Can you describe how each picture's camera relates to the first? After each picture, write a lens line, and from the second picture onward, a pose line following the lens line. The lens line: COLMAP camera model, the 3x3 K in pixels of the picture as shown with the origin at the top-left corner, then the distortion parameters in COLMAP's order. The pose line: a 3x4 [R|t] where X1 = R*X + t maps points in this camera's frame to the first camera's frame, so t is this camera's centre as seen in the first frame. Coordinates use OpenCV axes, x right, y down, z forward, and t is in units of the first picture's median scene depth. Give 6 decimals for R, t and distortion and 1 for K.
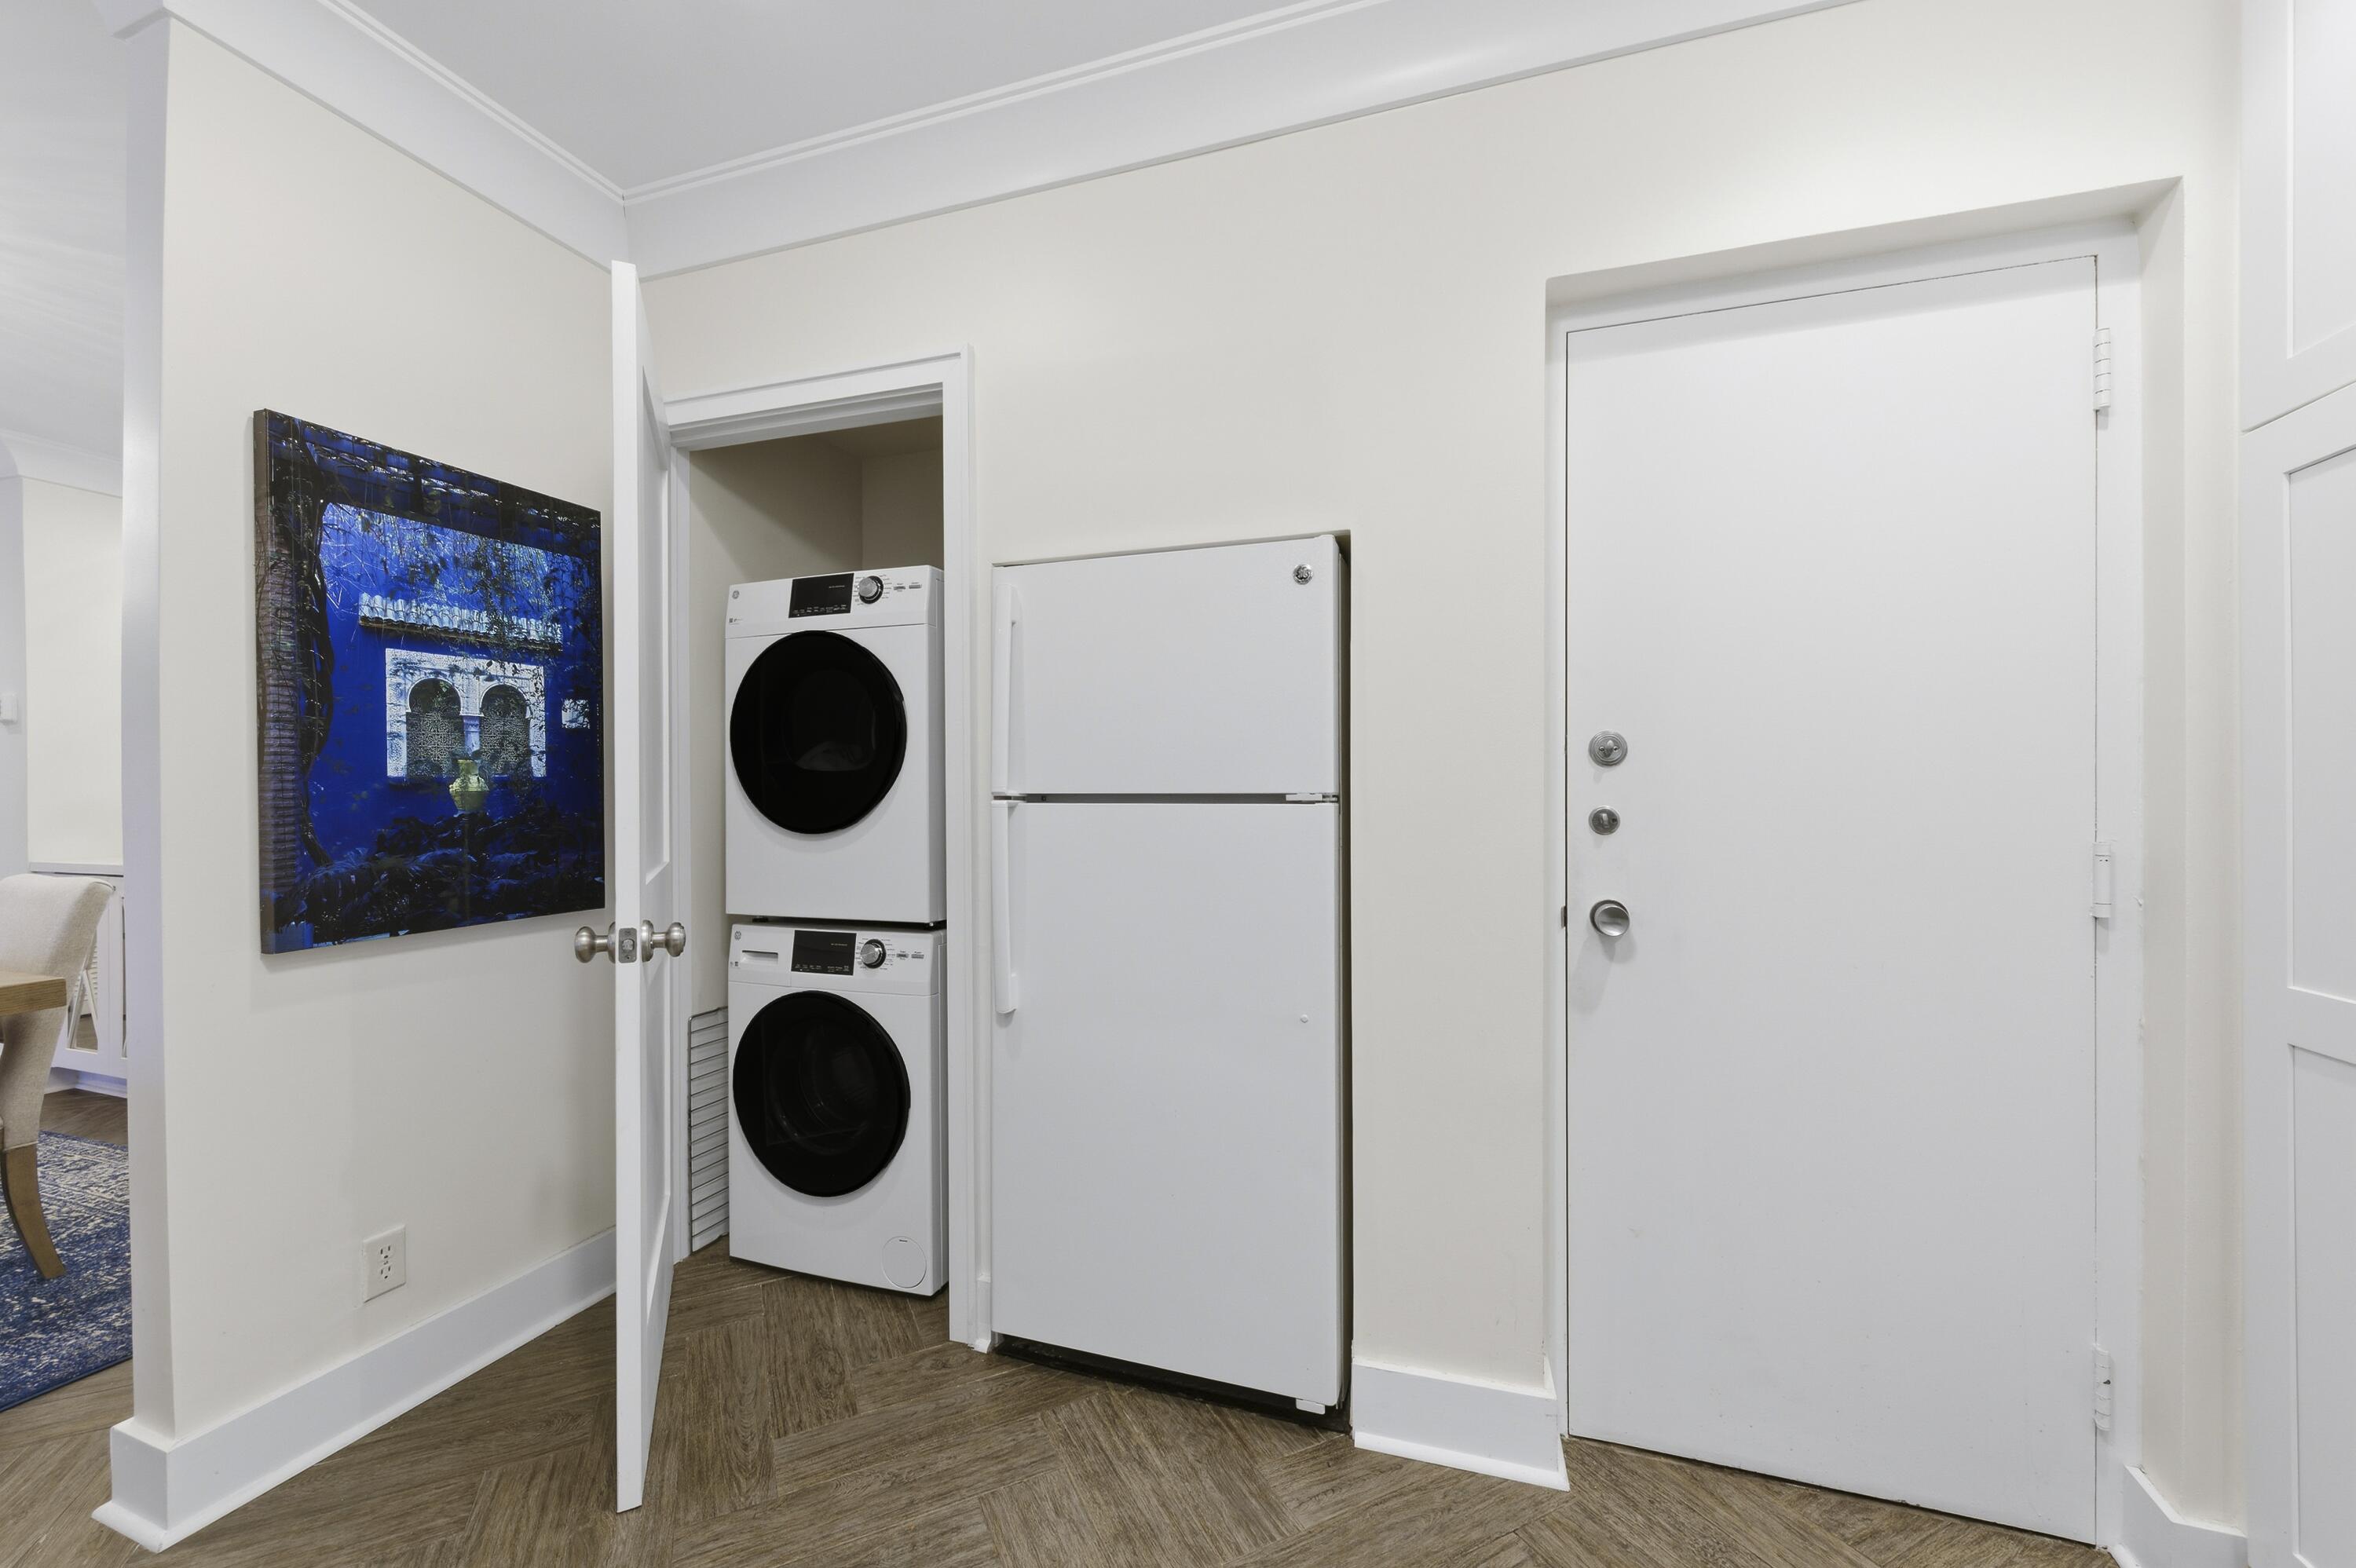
lens RADIAL K [[945.4, 0, 1195.7], [0, 945.4, 784.0], [0, 0, 1]] dist [0.017982, -0.000222]
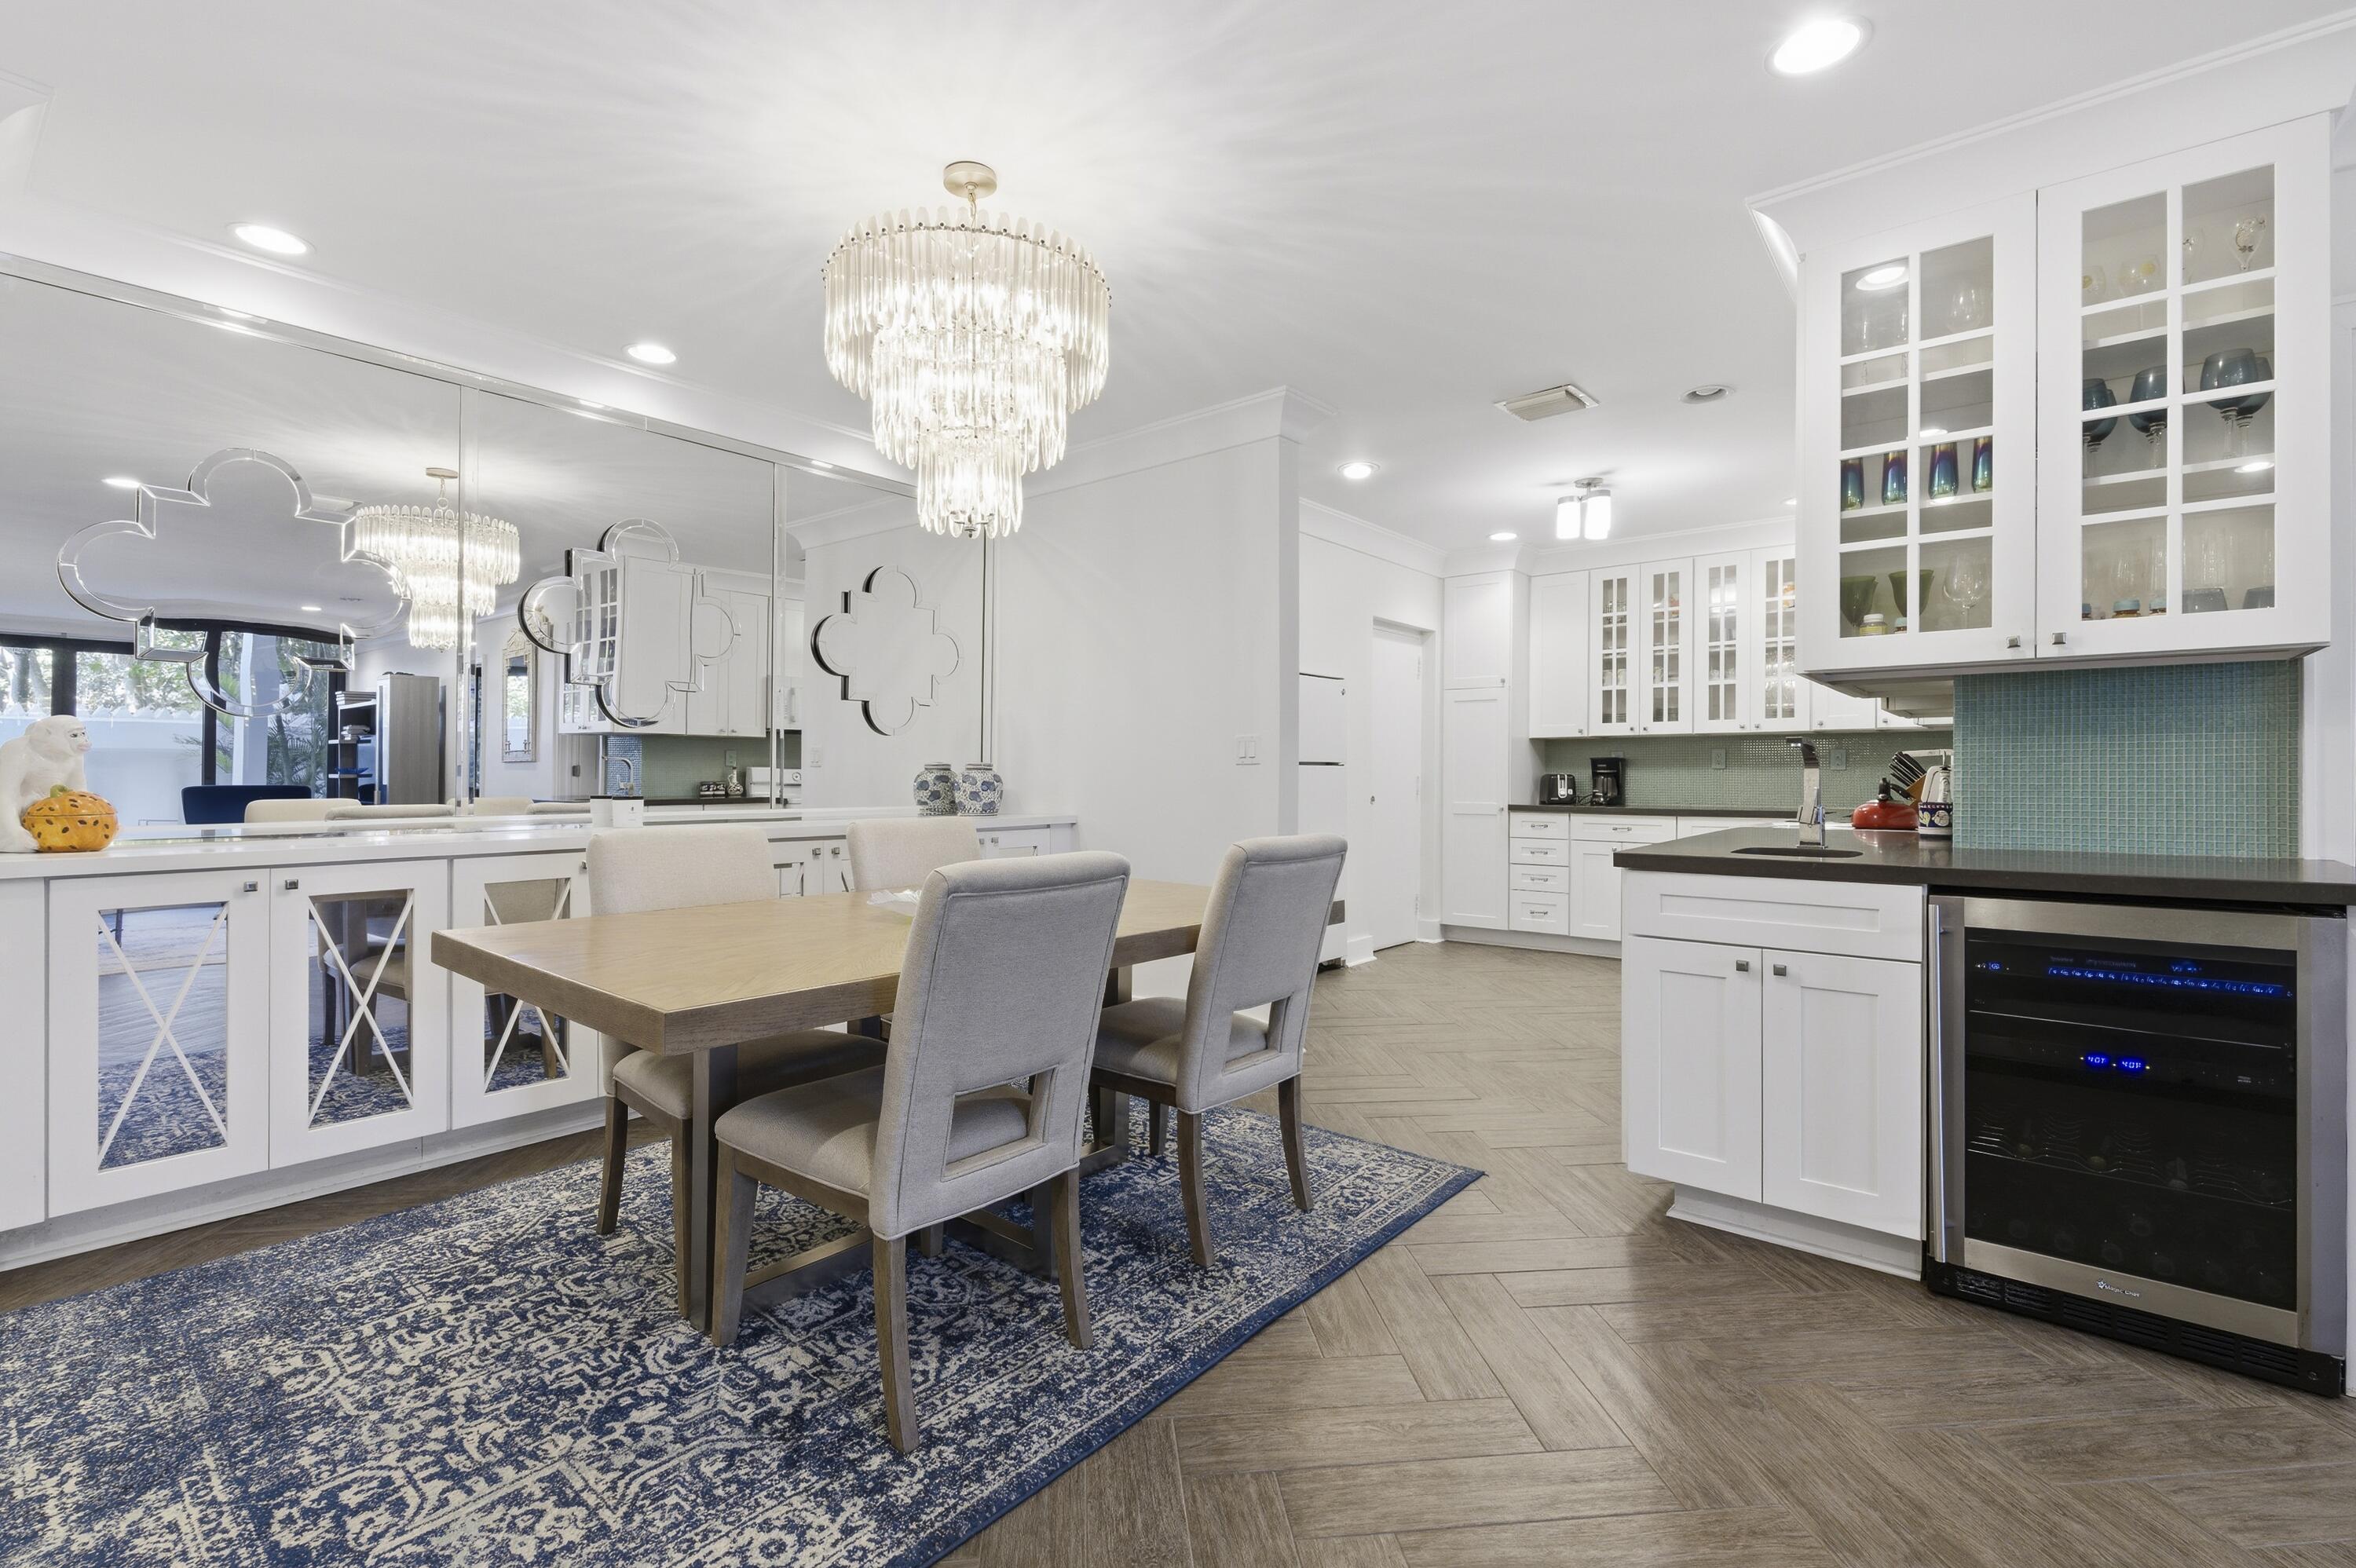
lens RADIAL K [[1057.4, 0, 1168.0], [0, 1057.4, 775.1], [0, 0, 1]] dist [0.000641, -0.000246]
pose [[0.361572, 0.003891, 0.932336, -3.433371], [-0.010360, 0.999946, -0.000156, 0.061956], [-0.932286, -0.009603, 0.361593, 0.303653]]
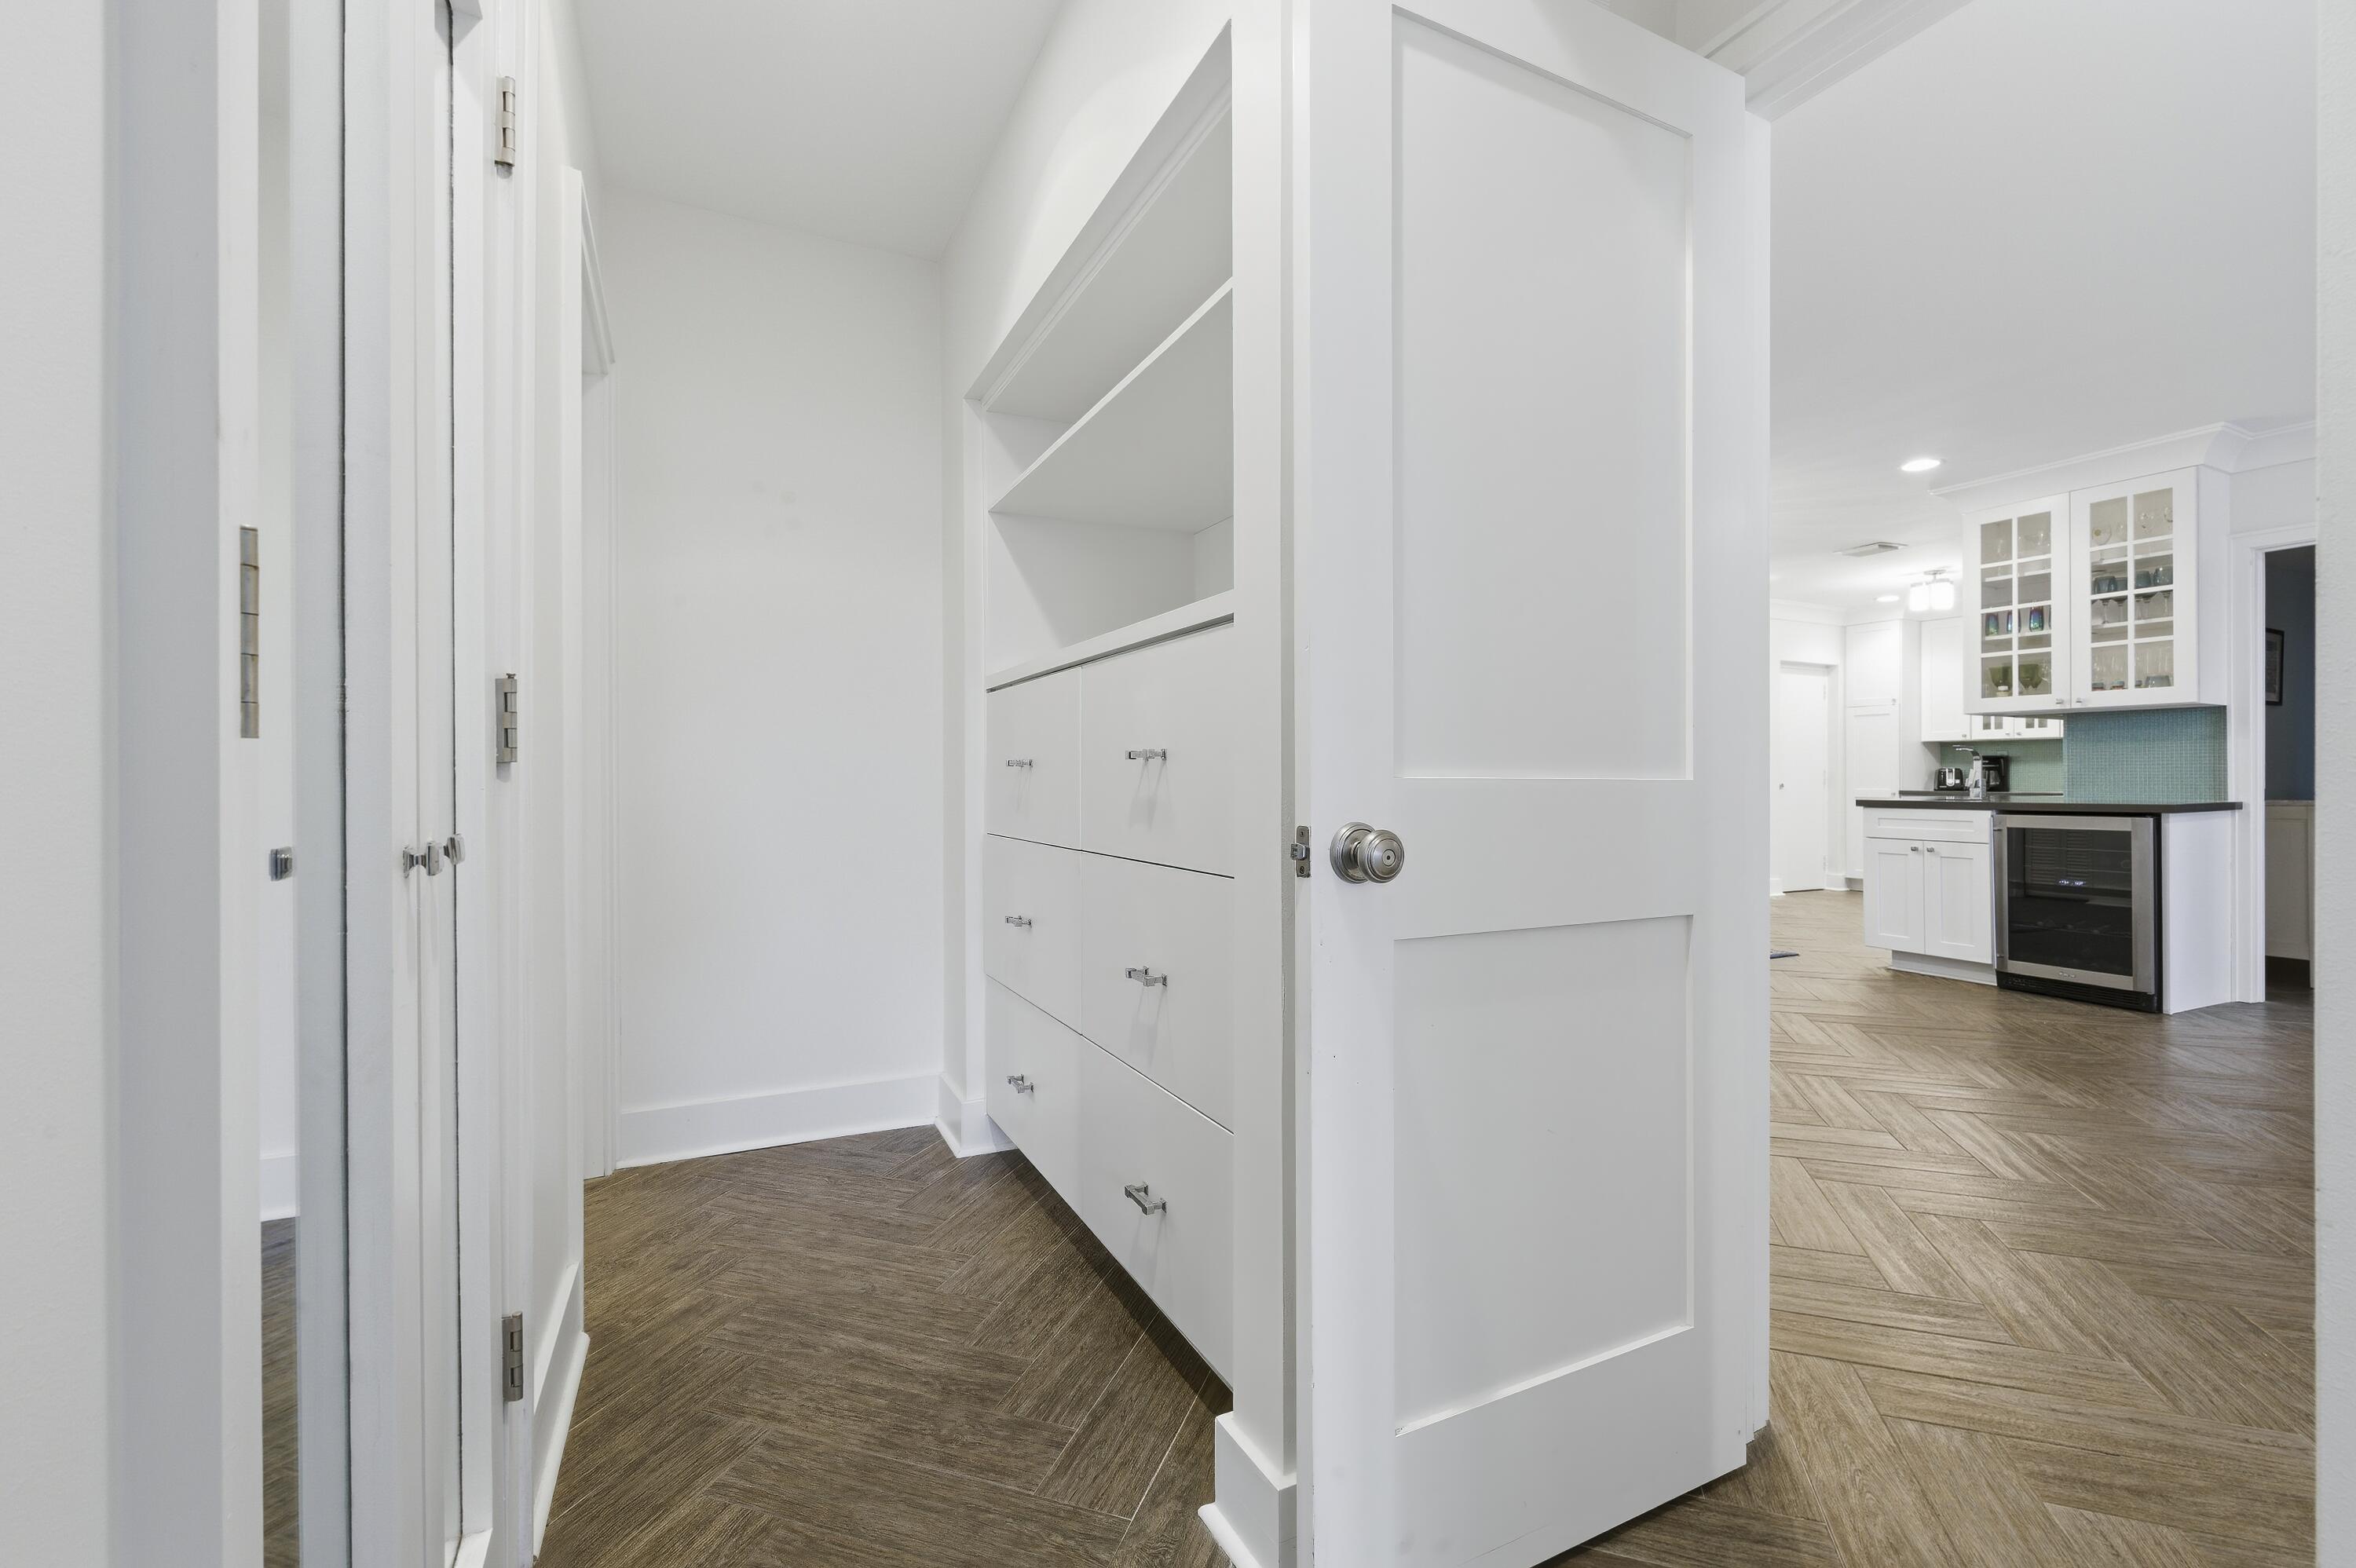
lens RADIAL K [[992.5, 0, 1174.3], [0, 992.5, 772.0], [0, 0, 1]] dist [0.001412, -0.000217]
pose [[0.712971, 0.006173, 0.701167, -5.534676], [-0.004295, 0.999981, -0.004436, 0.101963], [-0.701181, 0.000151, 0.712984, -0.483445]]
